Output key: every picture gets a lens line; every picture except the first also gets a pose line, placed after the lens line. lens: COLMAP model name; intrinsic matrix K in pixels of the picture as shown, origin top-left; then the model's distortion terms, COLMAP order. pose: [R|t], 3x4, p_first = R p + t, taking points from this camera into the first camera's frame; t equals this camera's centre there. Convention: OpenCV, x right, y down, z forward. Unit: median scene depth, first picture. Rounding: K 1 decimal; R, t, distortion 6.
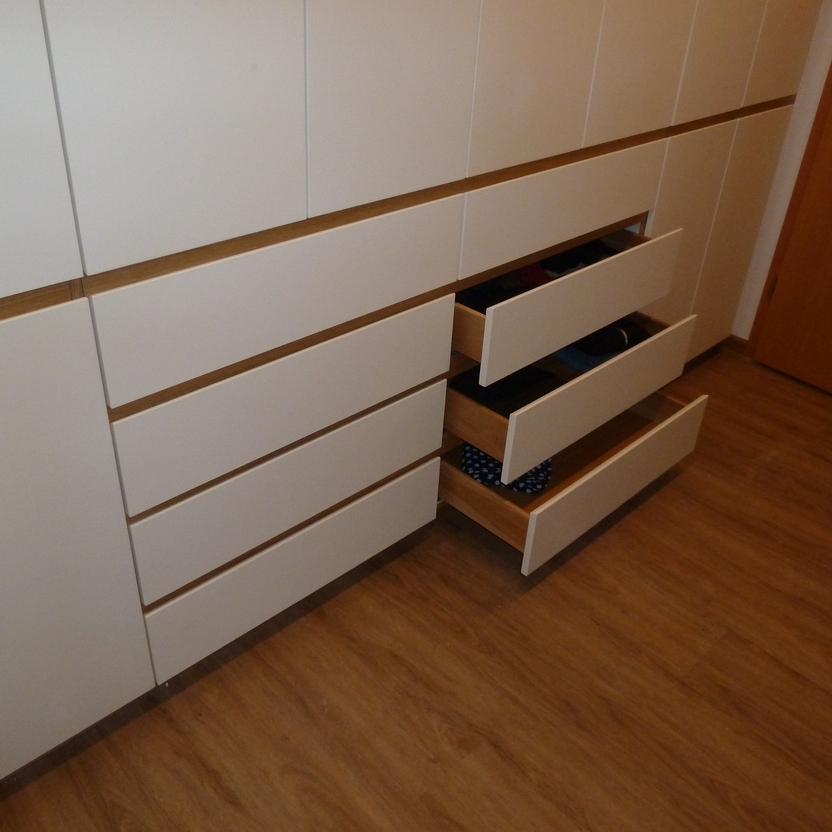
lens RADIAL K [[830.5, 0, 414.8], [0, 830.5, 411.0], [0, 0, 1]] dist [-0.033414, 0.027126]
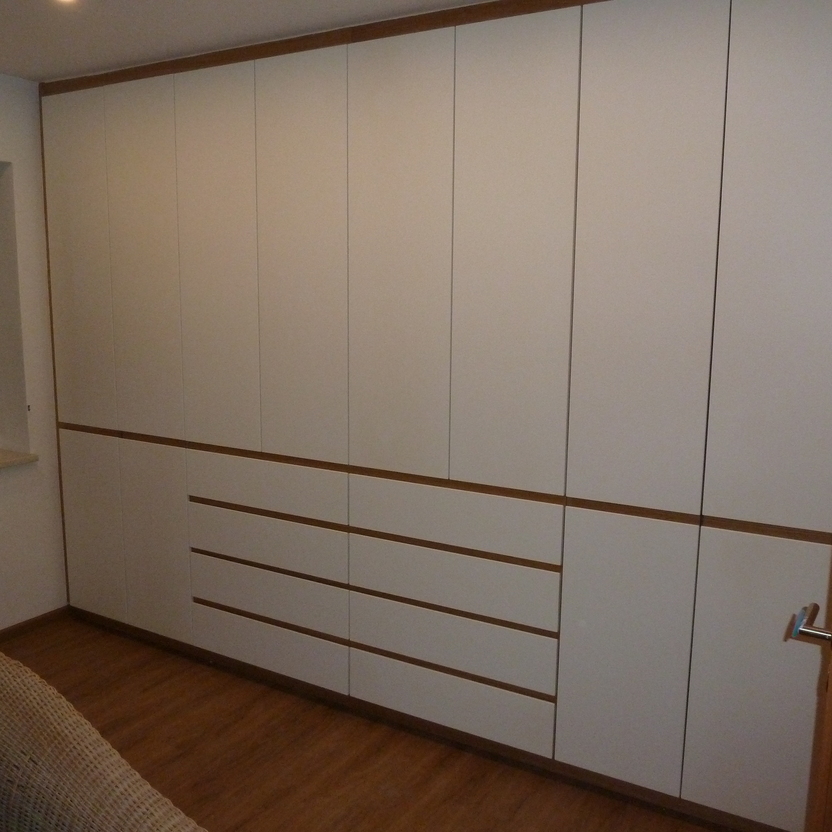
lens RADIAL K [[830.5, 0, 414.8], [0, 830.5, 411.0], [0, 0, 1]] dist [-0.033414, 0.027126]
pose [[0.247761, 0.095459, -0.964107, 1.601001], [-0.514003, 0.856484, -0.047288, -0.329042], [0.821228, 0.507270, 0.261270, 0.537958]]
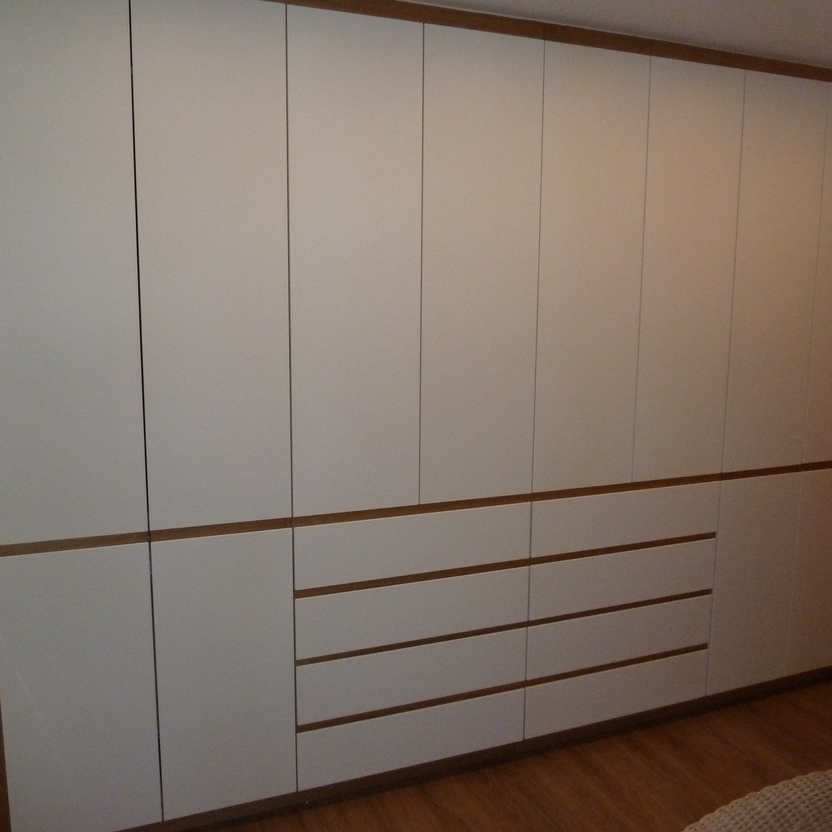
lens RADIAL K [[795.4, 0, 409.4], [0, 795.4, 411.3], [0, 0, 1]] dist [0.084047, -0.259869]
pose [[0.921907, 0.008764, -0.387313, 0.406042], [-0.168493, 0.909310, -0.380480, 0.194011], [0.348853, 0.416026, 0.839776, -0.433371]]
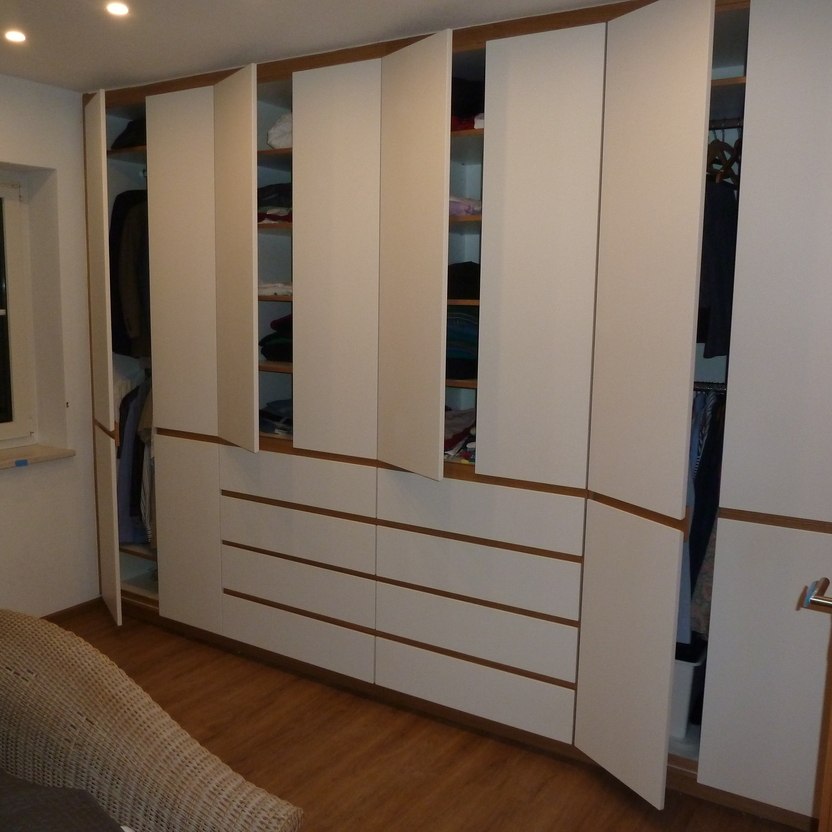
lens RADIAL K [[830.5, 0, 414.8], [0, 830.5, 411.0], [0, 0, 1]] dist [-0.033414, 0.027126]
pose [[0.230790, 0.081993, -0.969543, 1.660045], [-0.524001, 0.850077, -0.052843, -0.285091], [0.819853, 0.520237, 0.239154, 0.516776]]
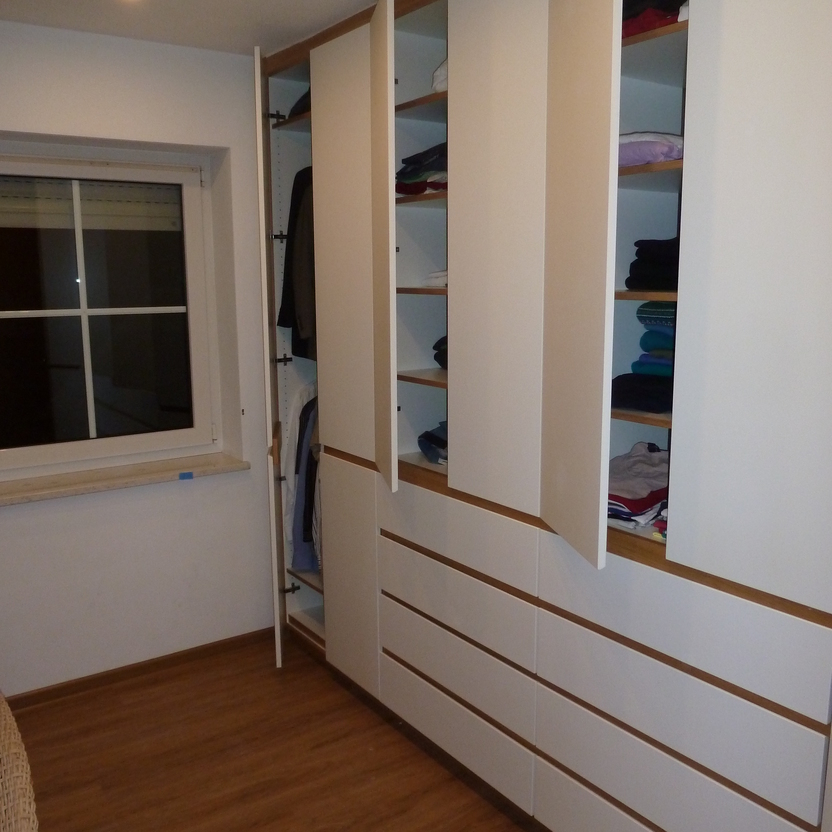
lens RADIAL K [[834.8, 0, 416.0], [0, 834.8, 416.0], [0, 0, 1]] dist [-0.029308, 0.010626]
pose [[-0.165989, 0.107584, -0.980242, 1.227674], [-0.531440, 0.827573, 0.180819, -0.488928], [0.830674, 0.550953, -0.080193, 0.767469]]
